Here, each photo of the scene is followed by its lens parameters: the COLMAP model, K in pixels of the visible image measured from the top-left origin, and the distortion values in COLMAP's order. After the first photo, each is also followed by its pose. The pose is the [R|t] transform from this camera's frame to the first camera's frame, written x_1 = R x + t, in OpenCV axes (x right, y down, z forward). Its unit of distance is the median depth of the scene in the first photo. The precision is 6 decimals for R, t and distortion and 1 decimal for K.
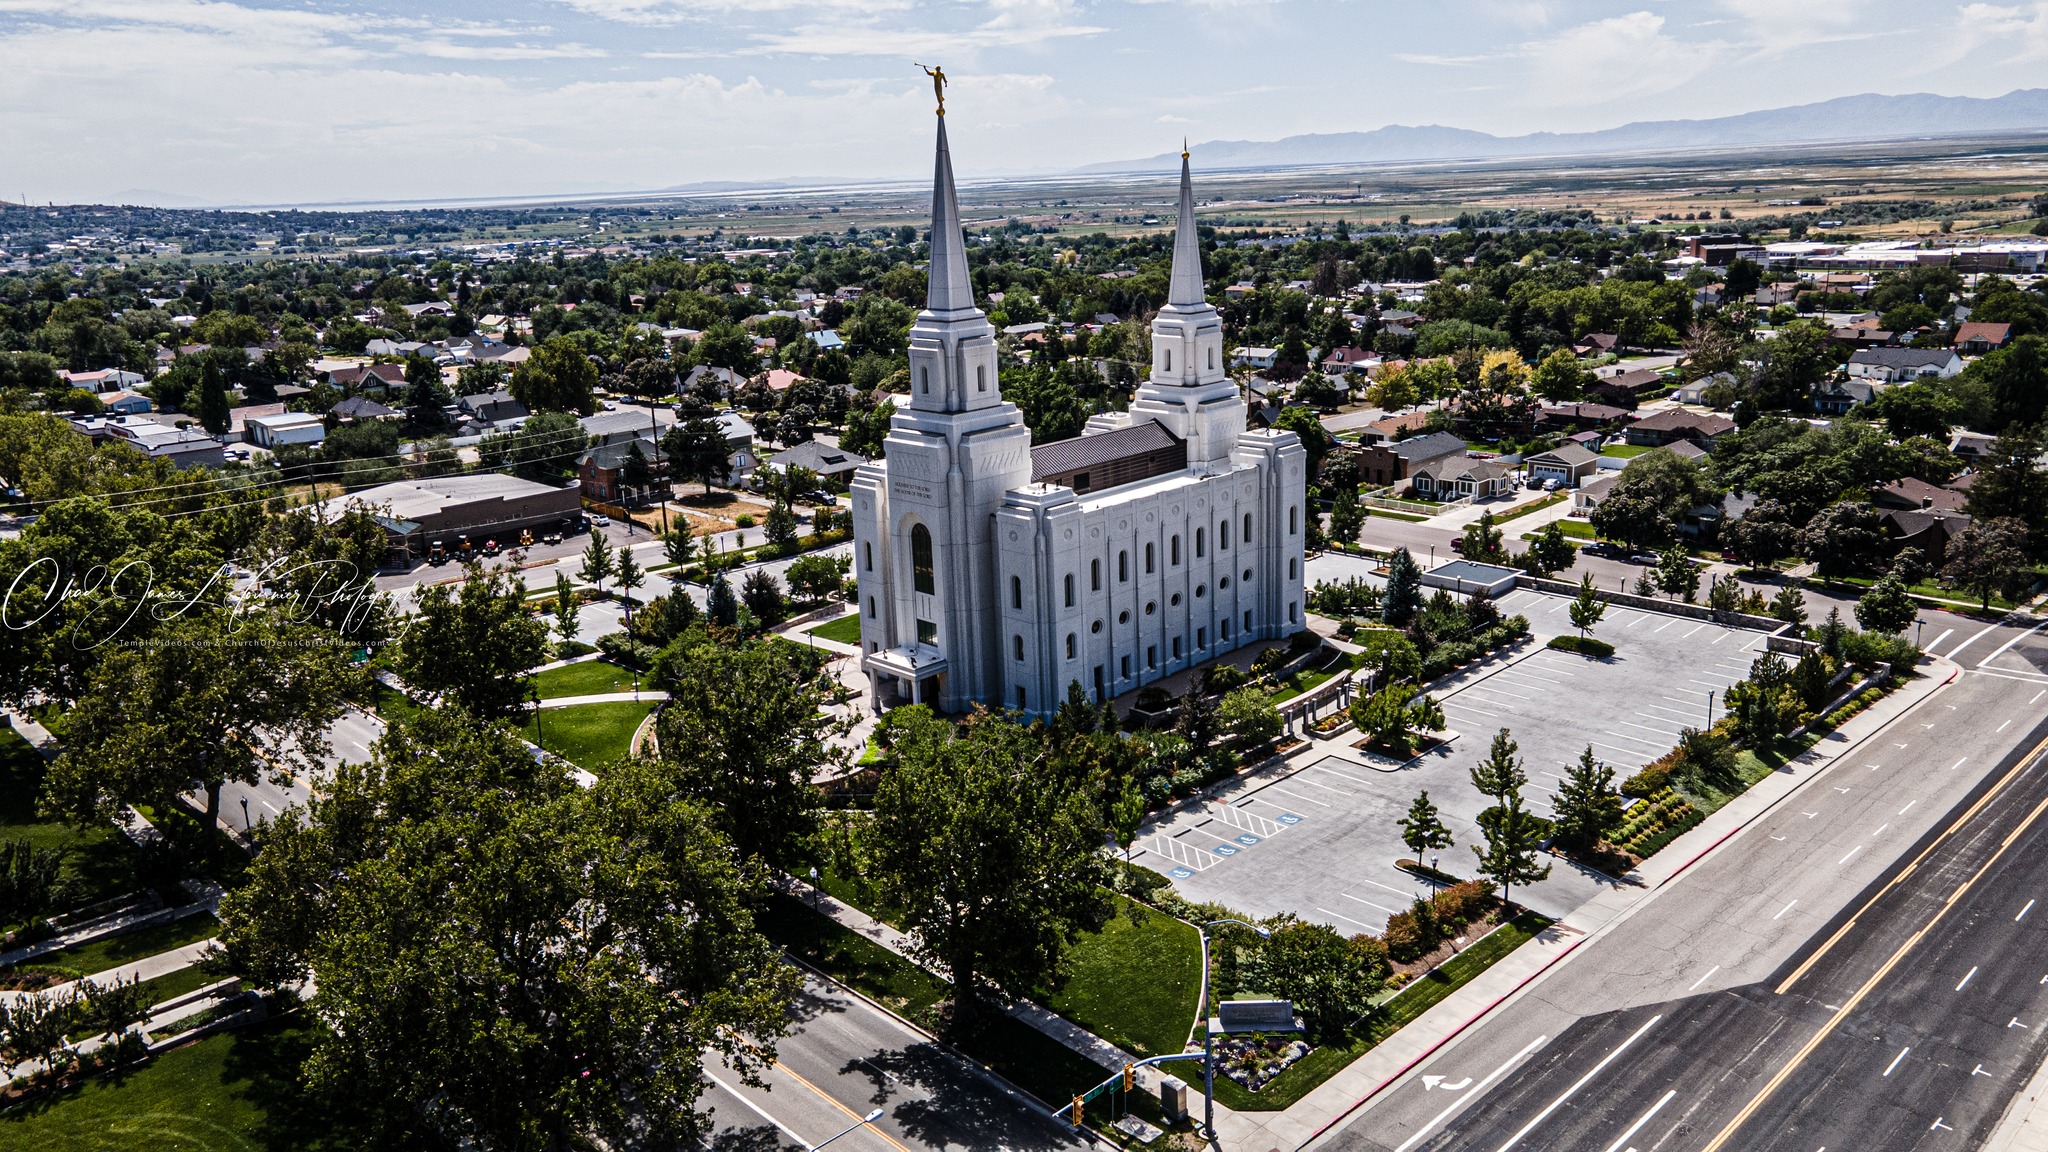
lens RADIAL K [[1498.6, 0, 1020.9], [0, 1498.6, 563.9], [0, 0, 1]] dist [0.009759, 0.060334]
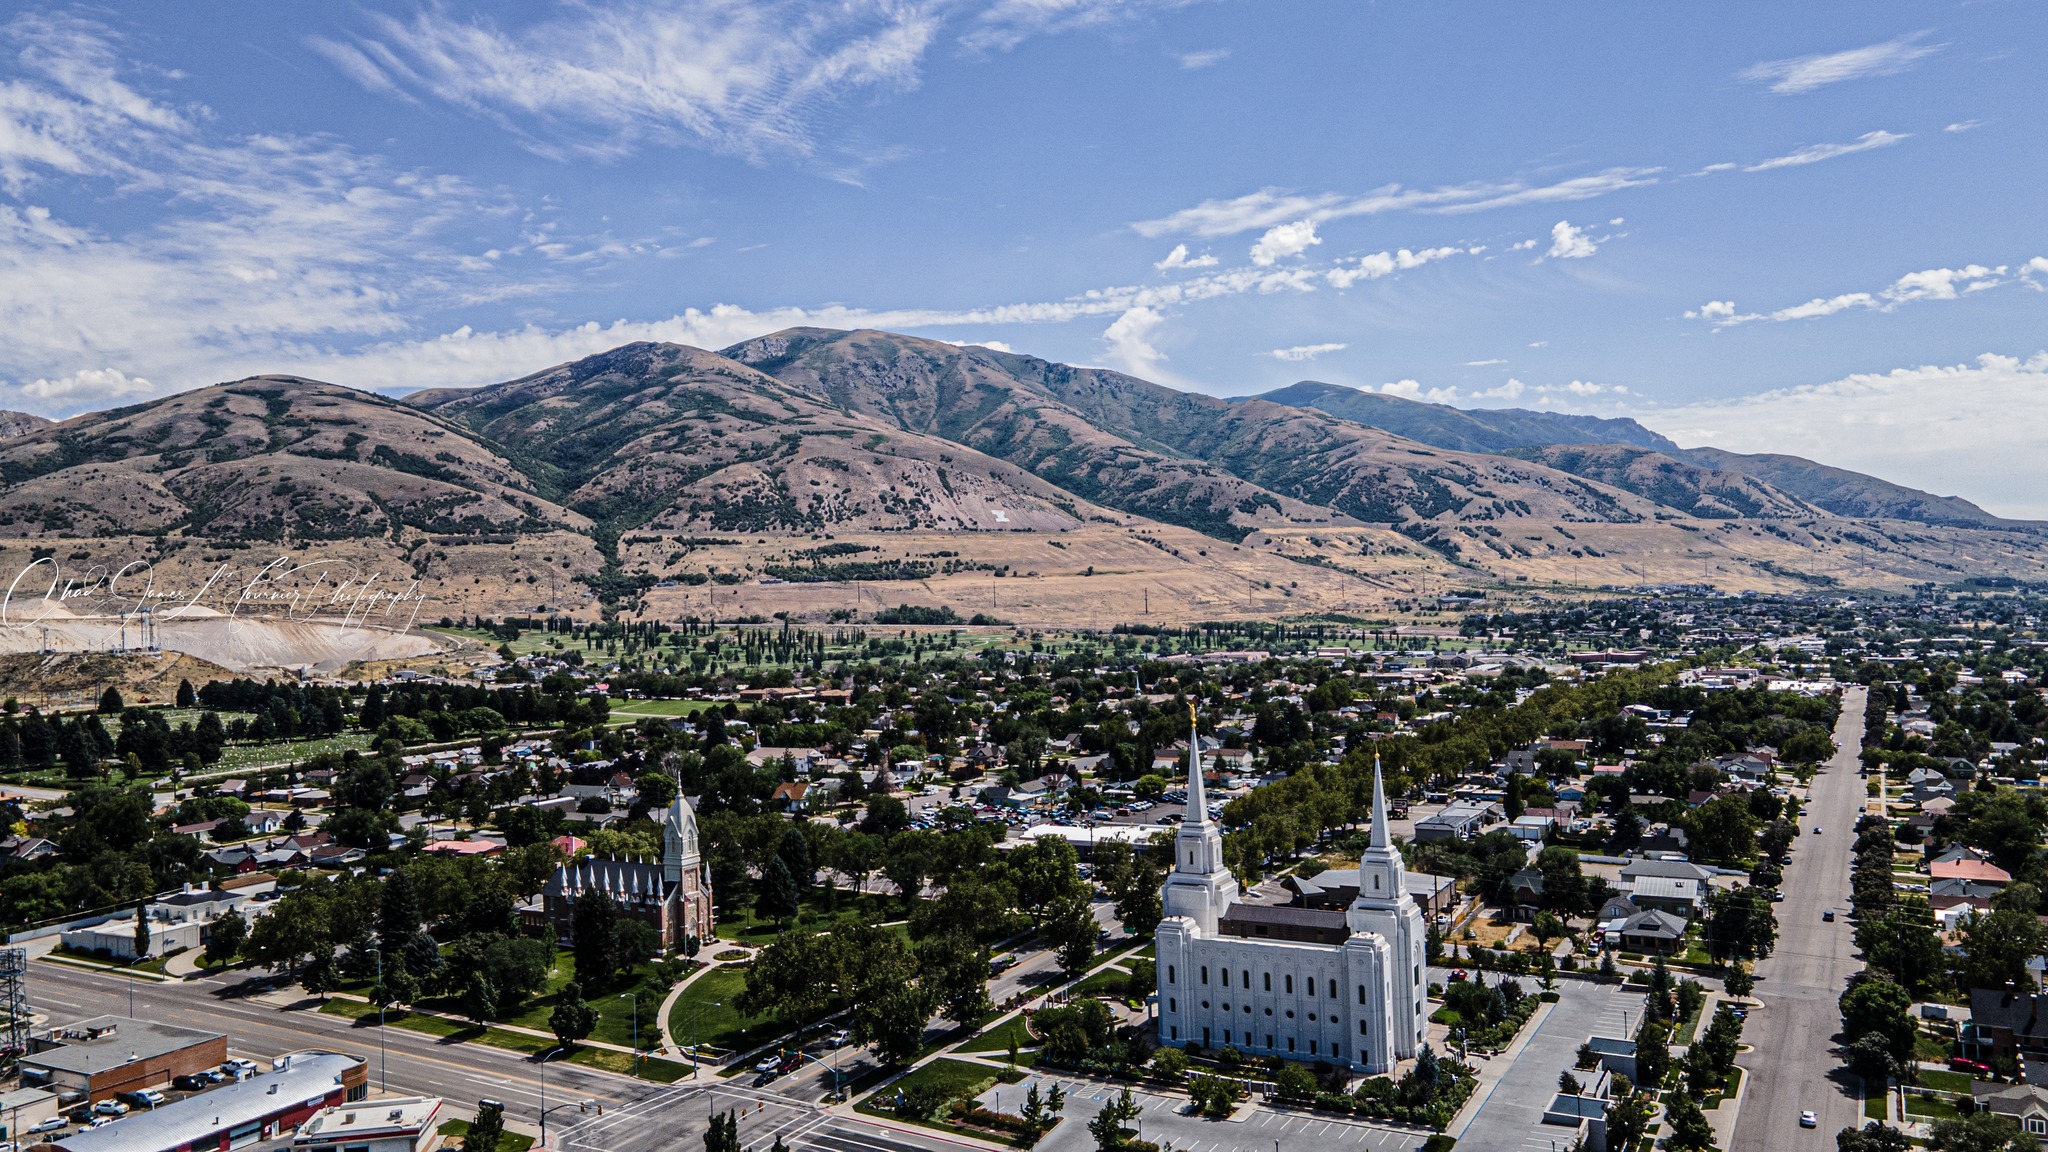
lens RADIAL K [[1498.6, 0, 1020.9], [0, 1498.6, 563.9], [0, 0, 1]] dist [0.009759, 0.060334]
pose [[0.278596, 0.013172, -0.960318, 1.466951], [-0.225291, 0.972902, -0.052014, -0.282828], [0.933610, 0.230842, 0.274014, 0.126755]]
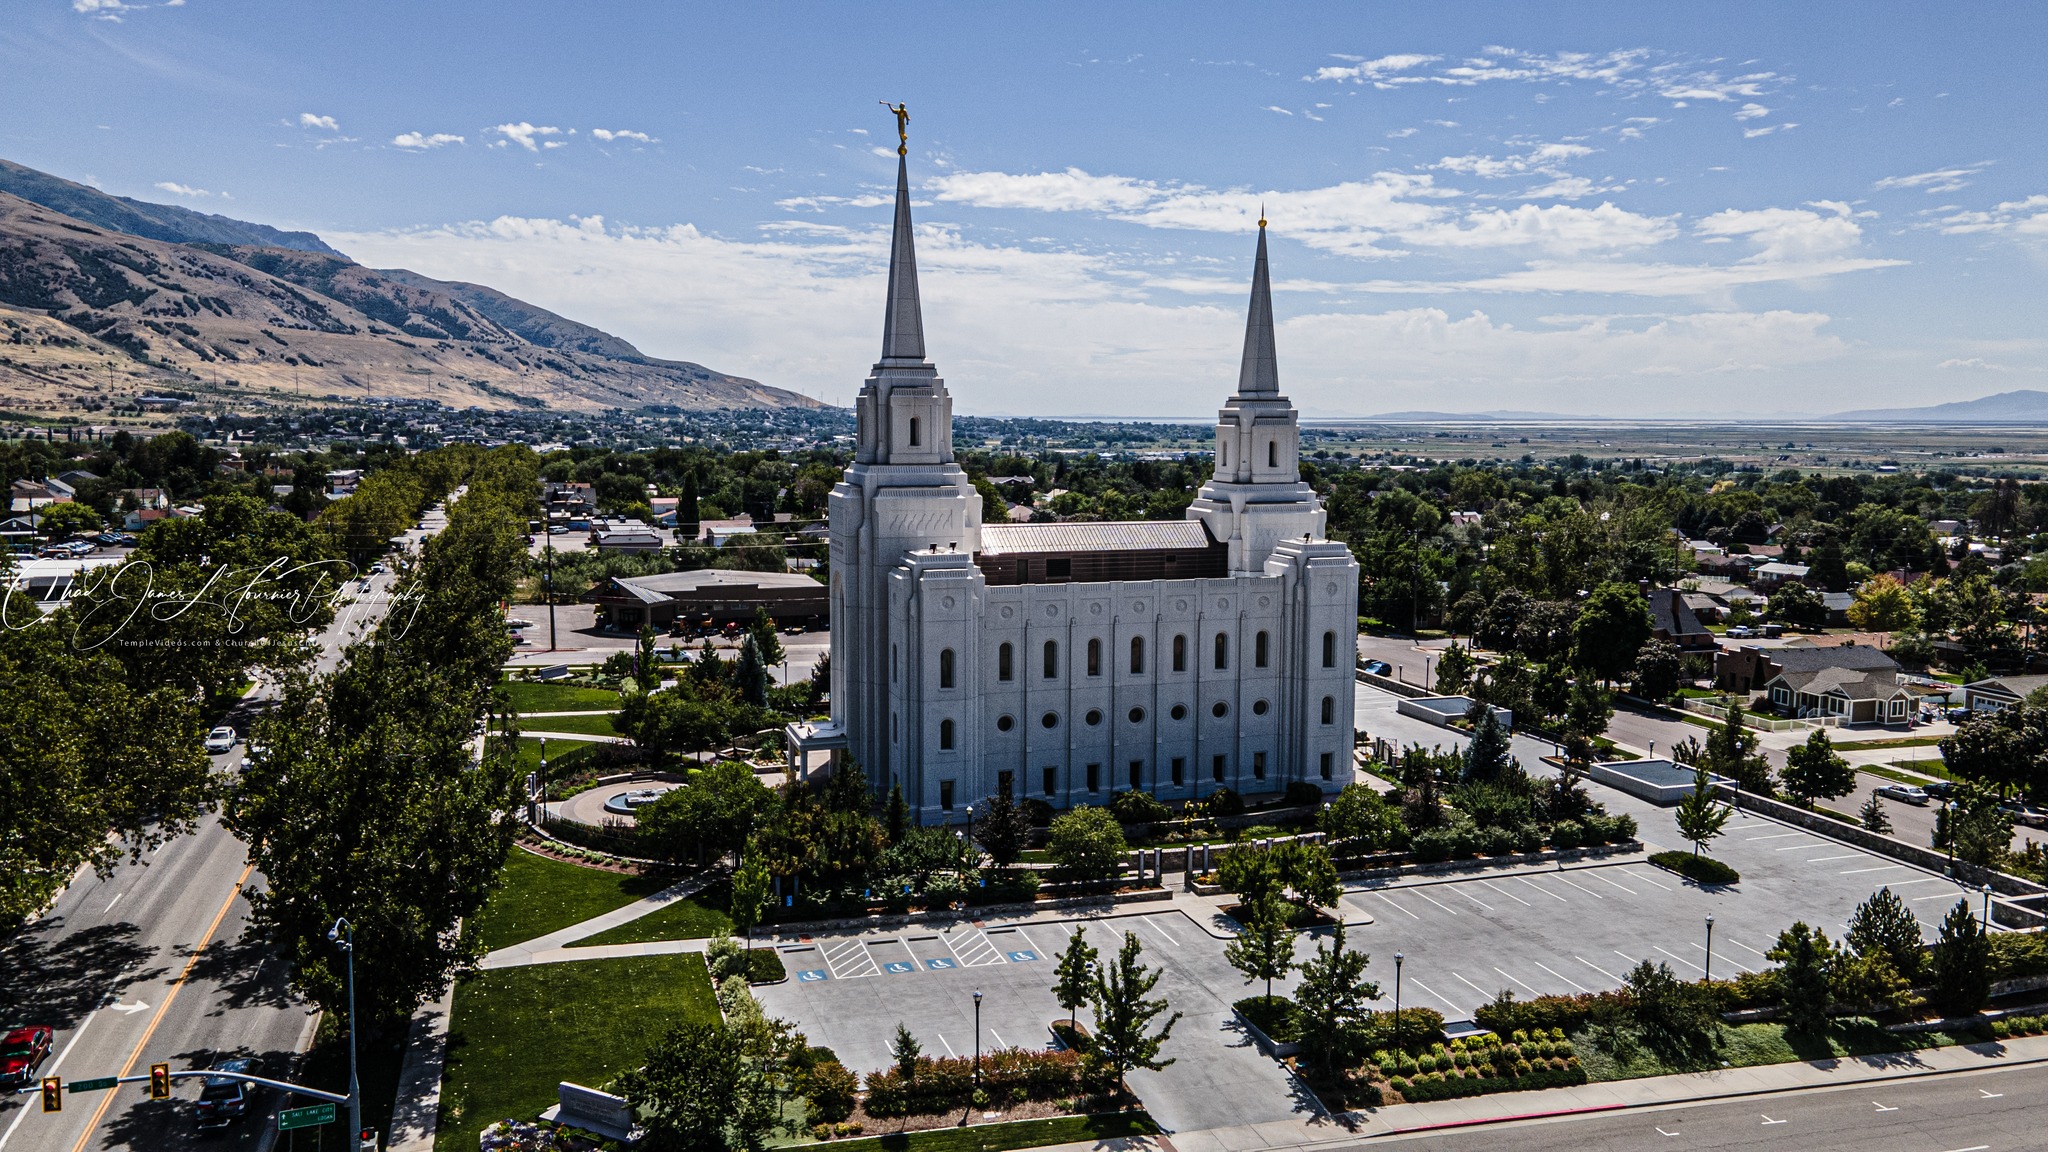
lens RADIAL K [[1498.6, 0, 1020.9], [0, 1498.6, 563.9], [0, 0, 1]] dist [0.009759, 0.060334]
pose [[0.896575, 0.089914, -0.433668, 0.353447], [-0.152730, 0.981880, -0.112181, 0.039234], [0.415724, 0.166813, 0.894062, 0.180391]]
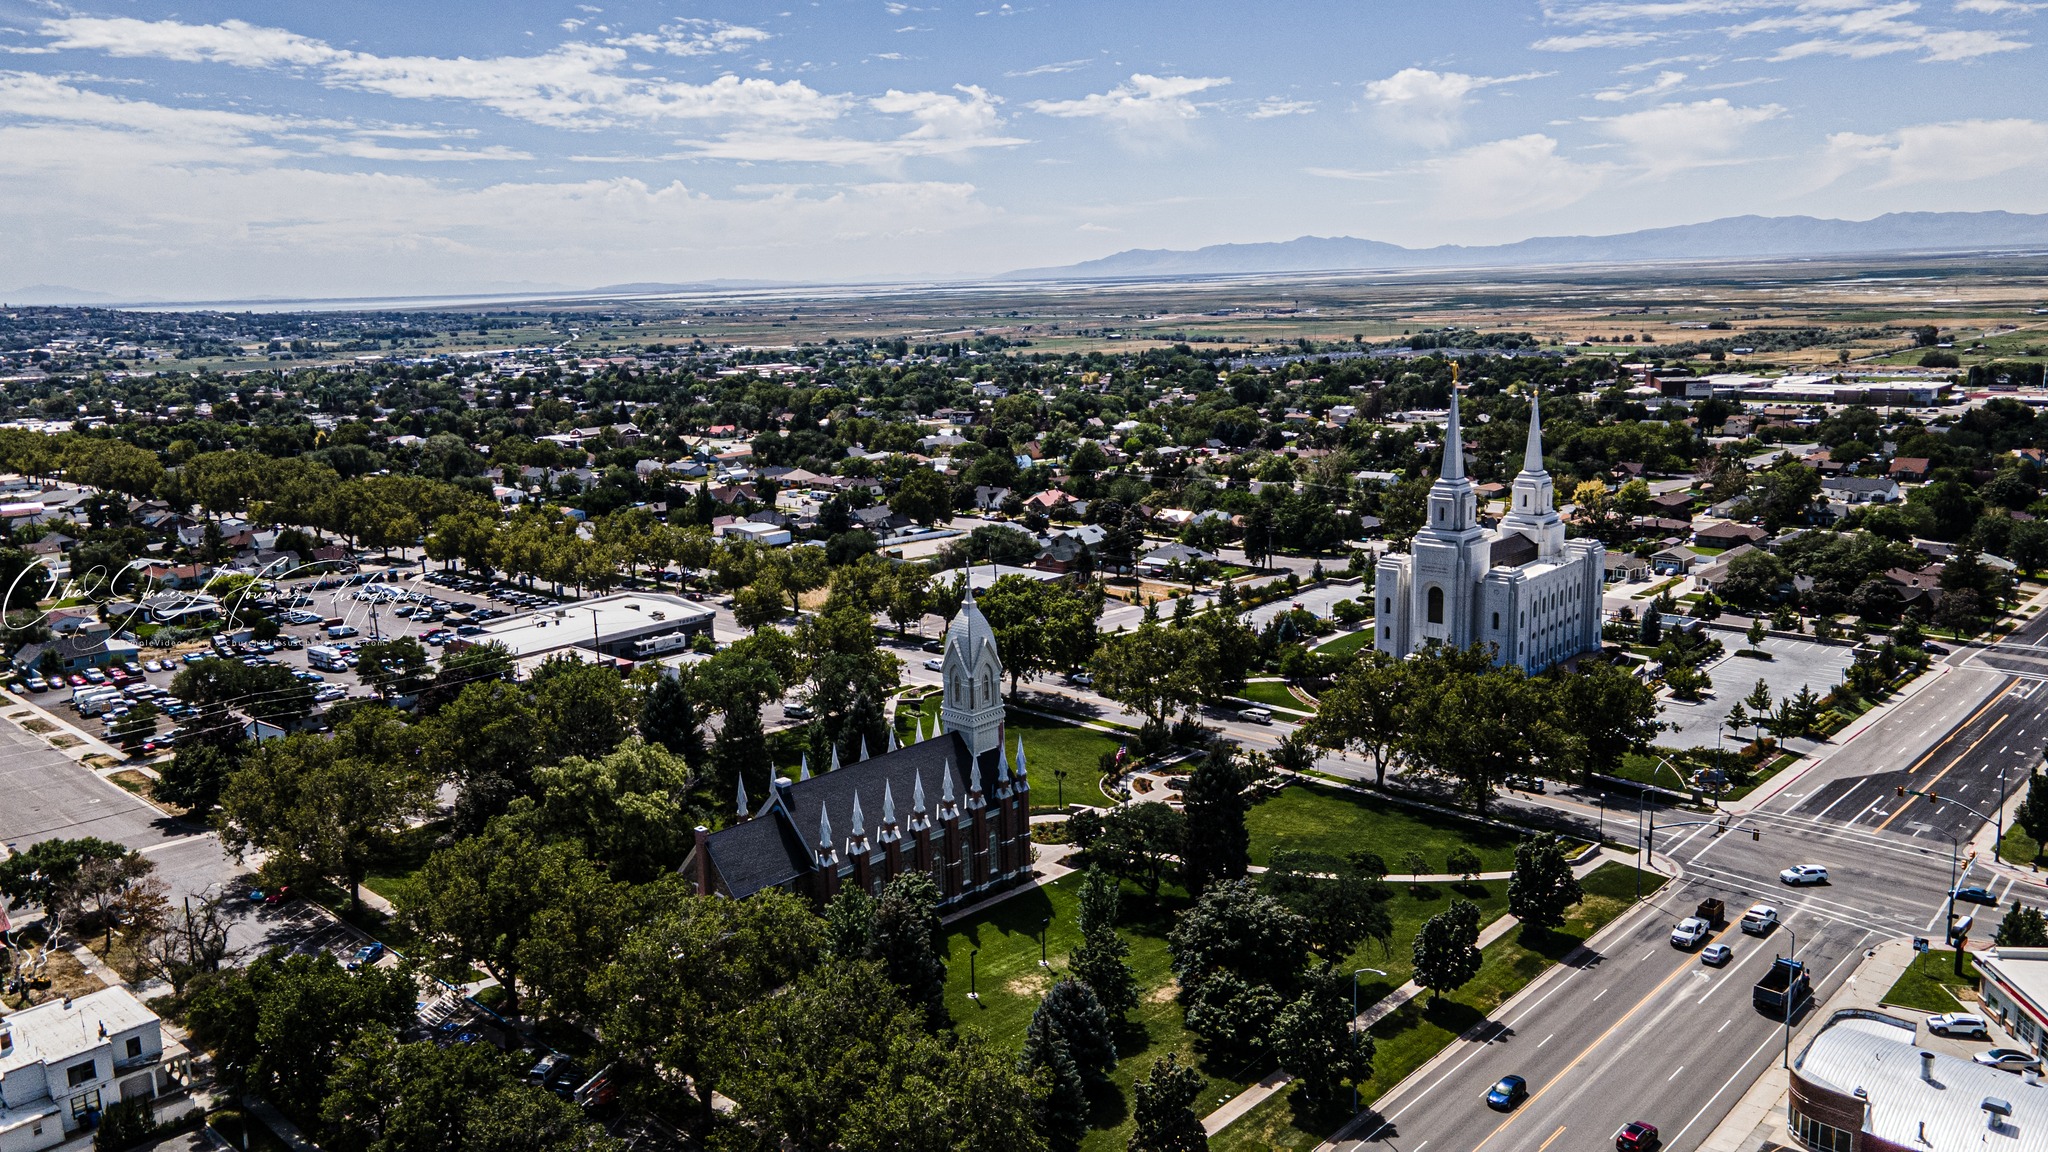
lens RADIAL K [[1501.8, 0, 1021.1], [0, 1501.8, 545.4], [0, 0, 1]] dist [0.021870, 0.043186]
pose [[0.998594, 0.001358, 0.052992, -0.587402], [0.002789, 0.996941, -0.078109, 0.059114], [-0.052936, 0.078147, 0.995535, -0.771893]]
